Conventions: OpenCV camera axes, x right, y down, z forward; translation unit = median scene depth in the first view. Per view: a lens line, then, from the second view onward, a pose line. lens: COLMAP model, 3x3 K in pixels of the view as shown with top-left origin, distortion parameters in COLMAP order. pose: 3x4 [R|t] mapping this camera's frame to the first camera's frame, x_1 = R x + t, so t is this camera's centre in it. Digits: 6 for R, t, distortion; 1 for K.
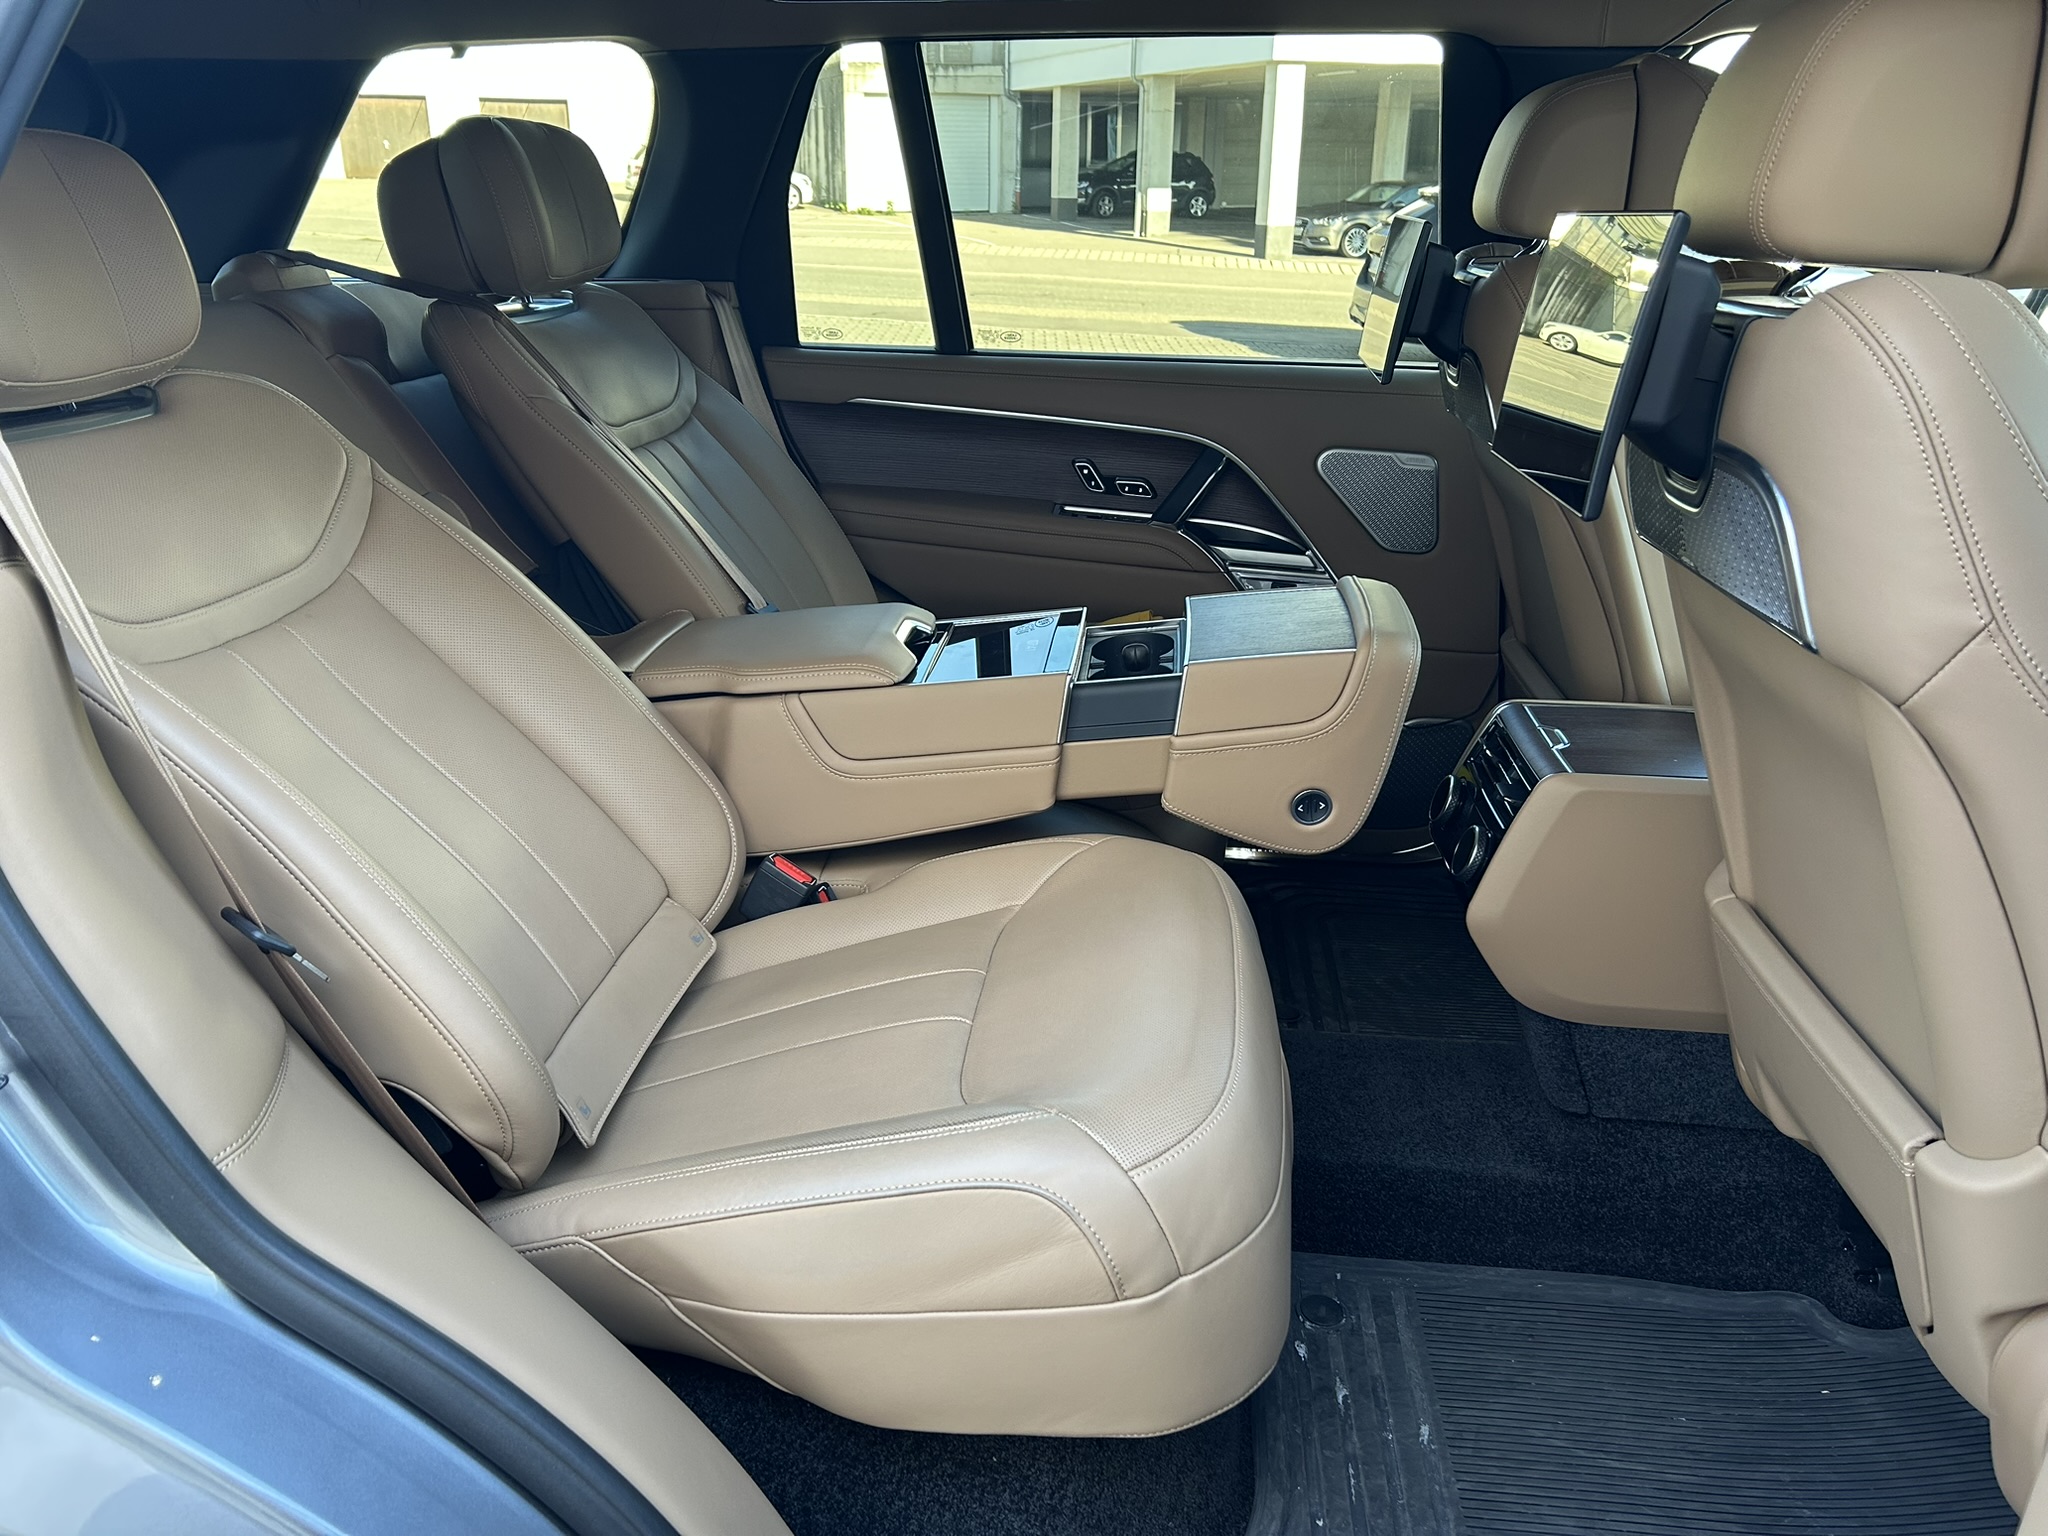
lens RADIAL K [[1542.7, 0, 1024.0], [0, 1542.7, 768.0], [0, 0, 1]] dist [0.013565, -0.031029]
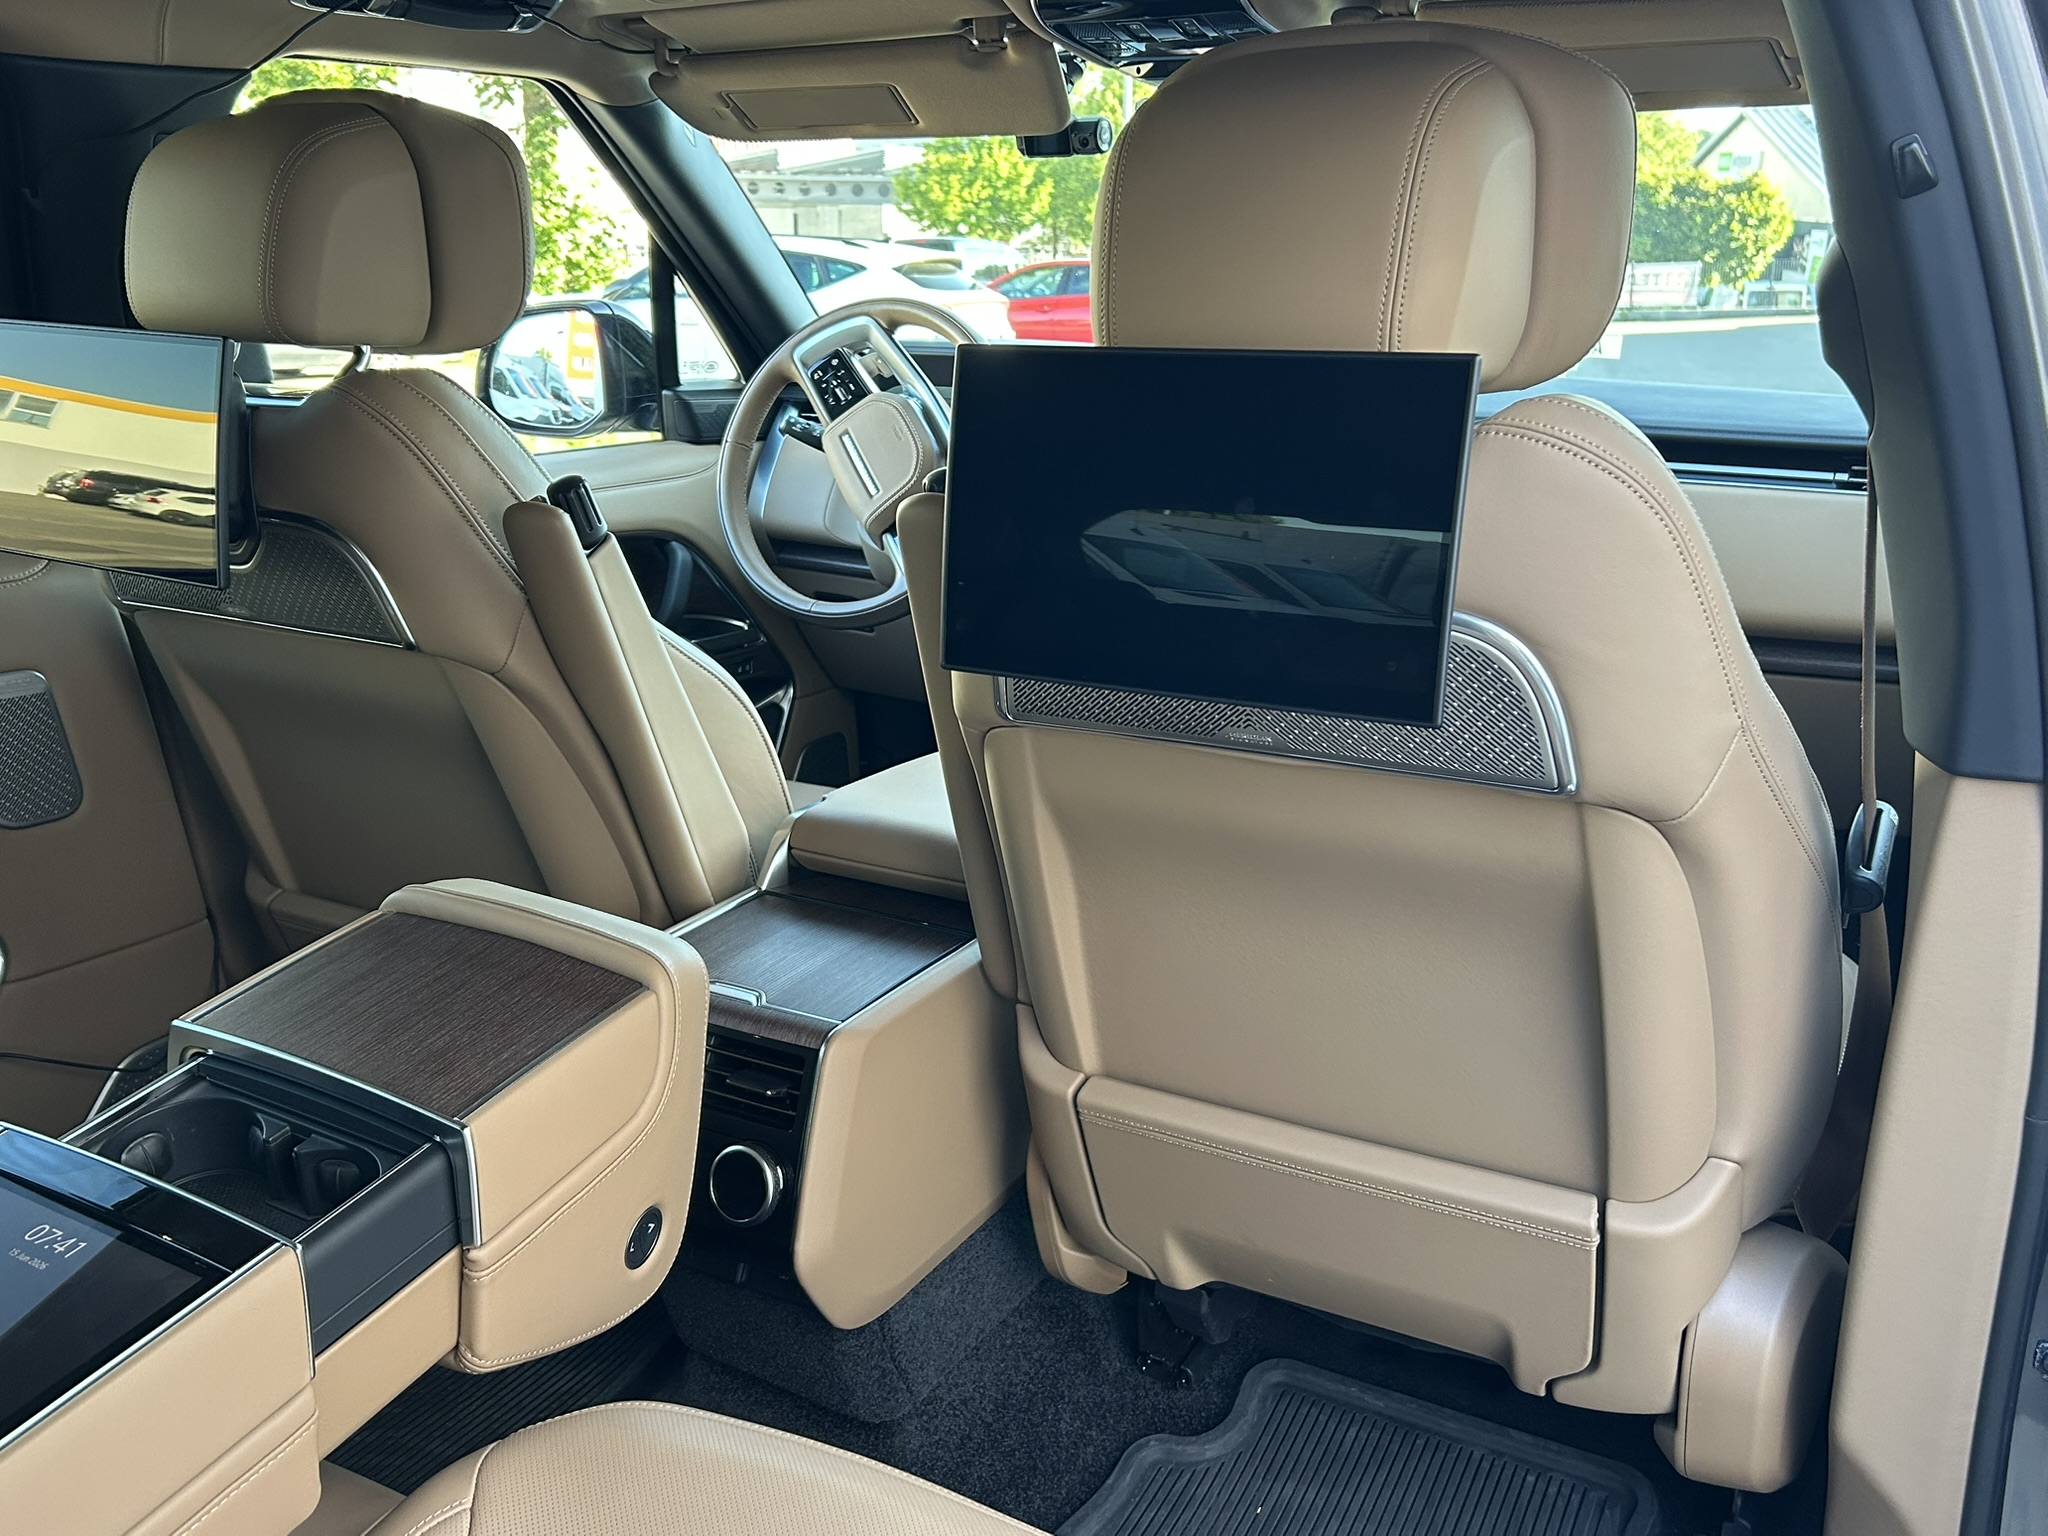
lens RADIAL K [[1803.6, 0, 1024.0], [0, 1803.6, 768.0], [0, 0, 1]] dist [-0.006282, 0.004818]
pose [[0.423014, -0.287281, 0.859377, -0.337475], [0.326984, 0.932903, 0.150907, -0.219422], [-0.845069, 0.217167, 0.488567, 0.451059]]
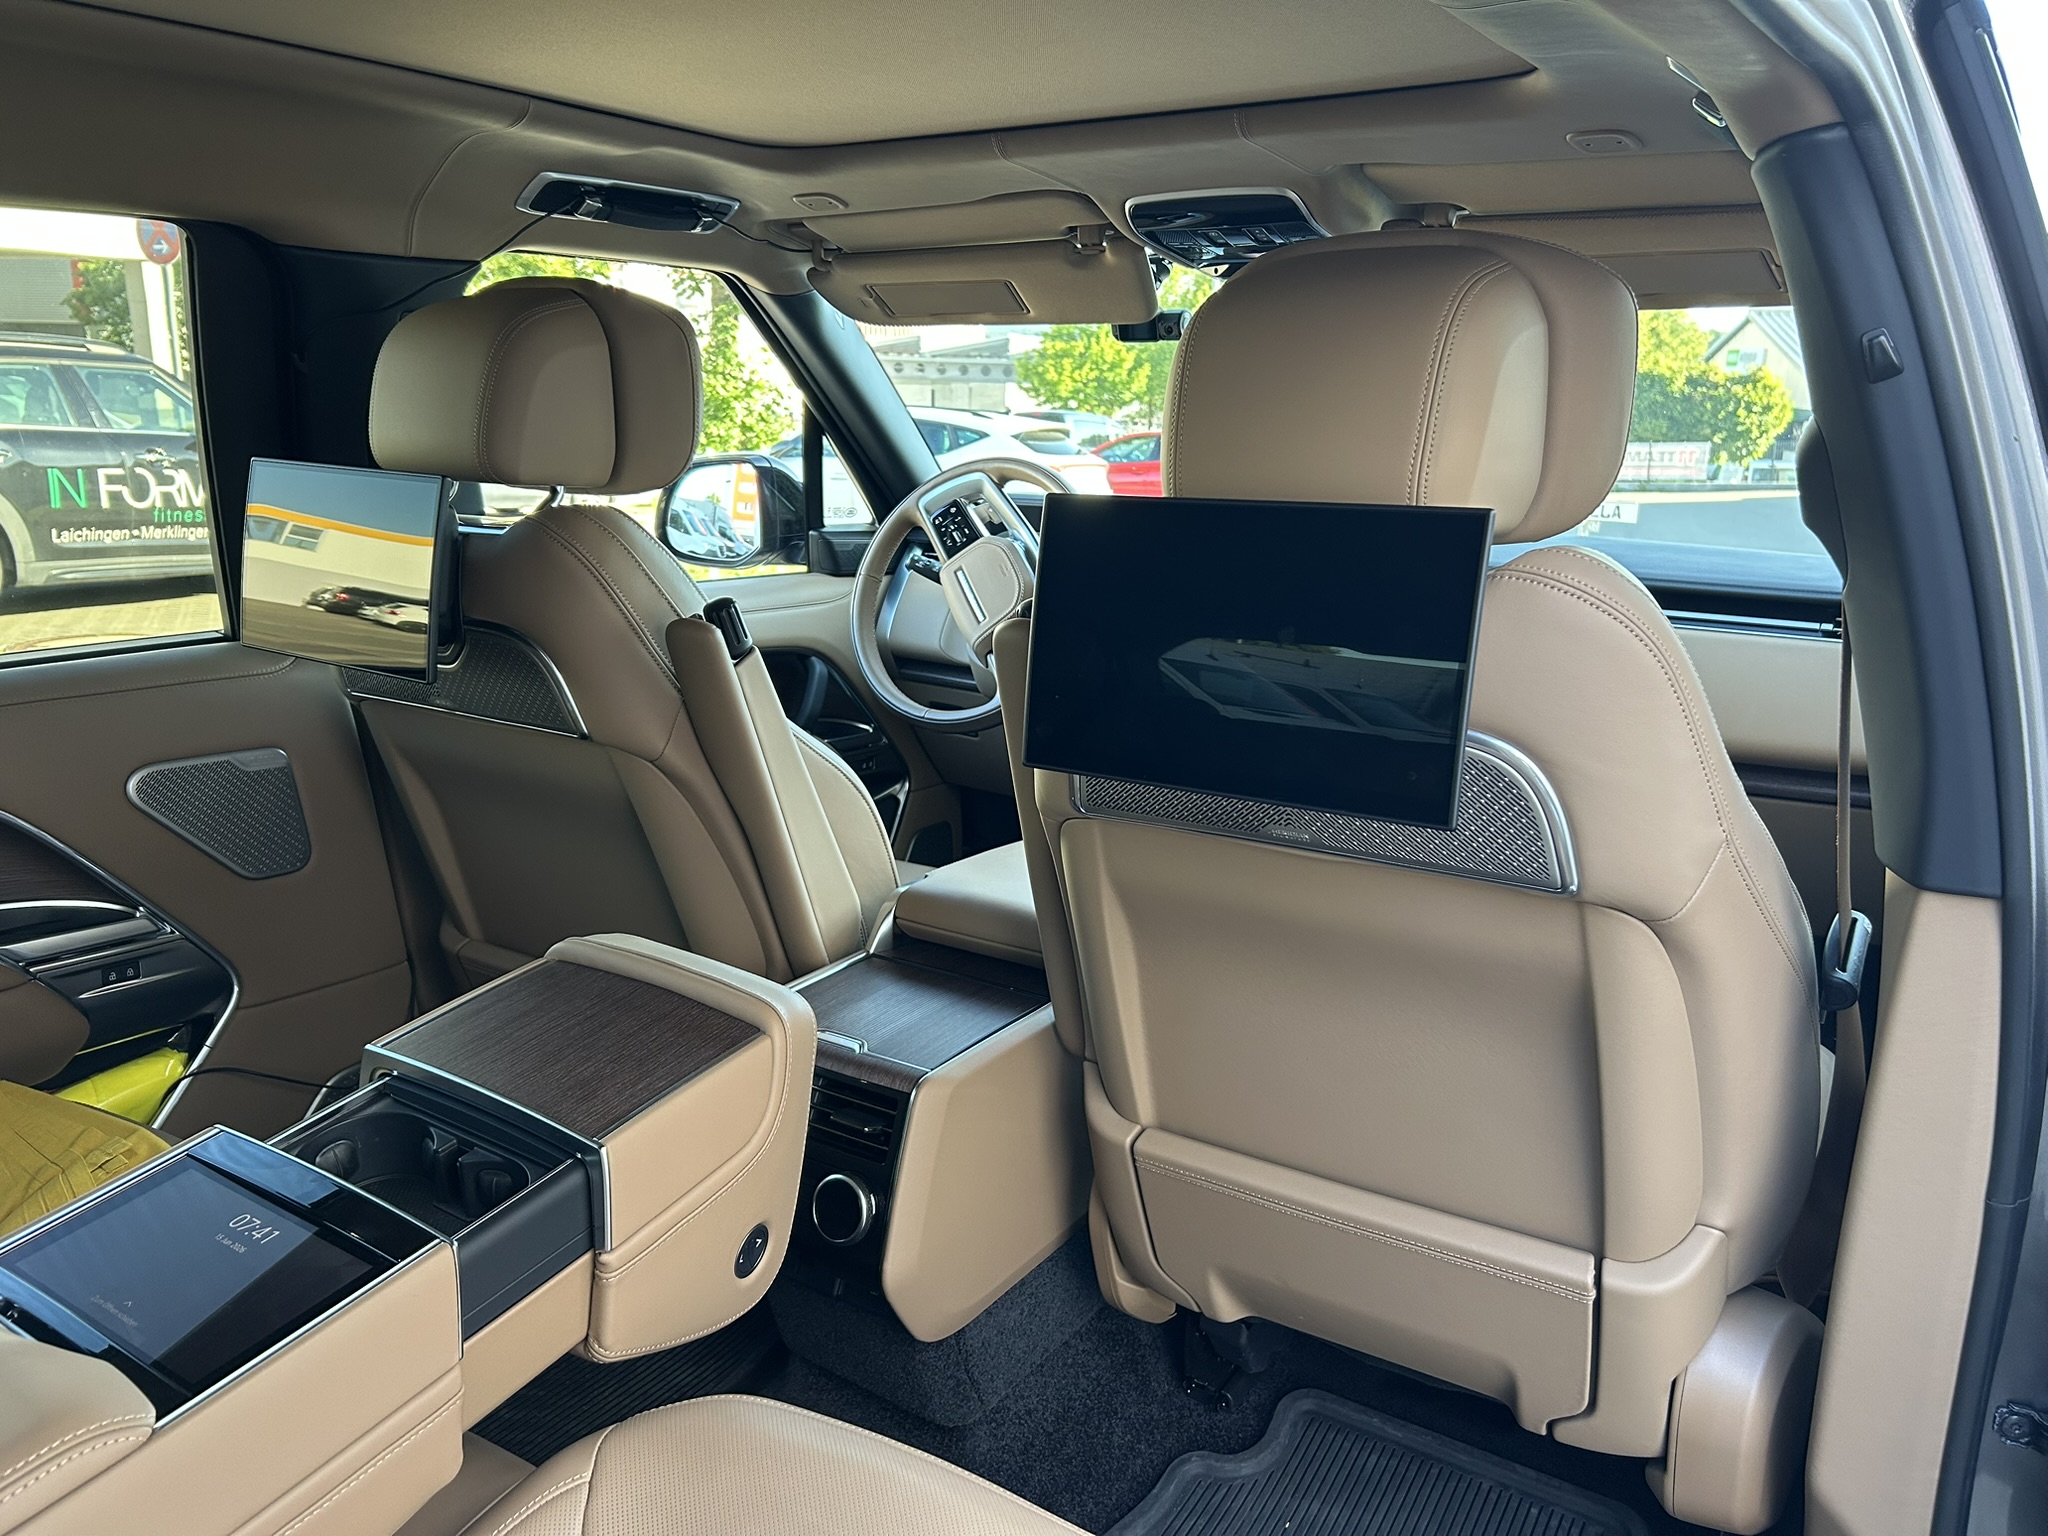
lens RADIAL K [[1542.7, 0, 1024.0], [0, 1542.7, 768.0], [0, 0, 1]] dist [0.013565, -0.031029]
pose [[0.480170, -0.222069, 0.848600, -0.332370], [0.303177, 0.949818, 0.077008, -0.213847], [-0.823116, 0.220300, 0.523400, 0.445652]]
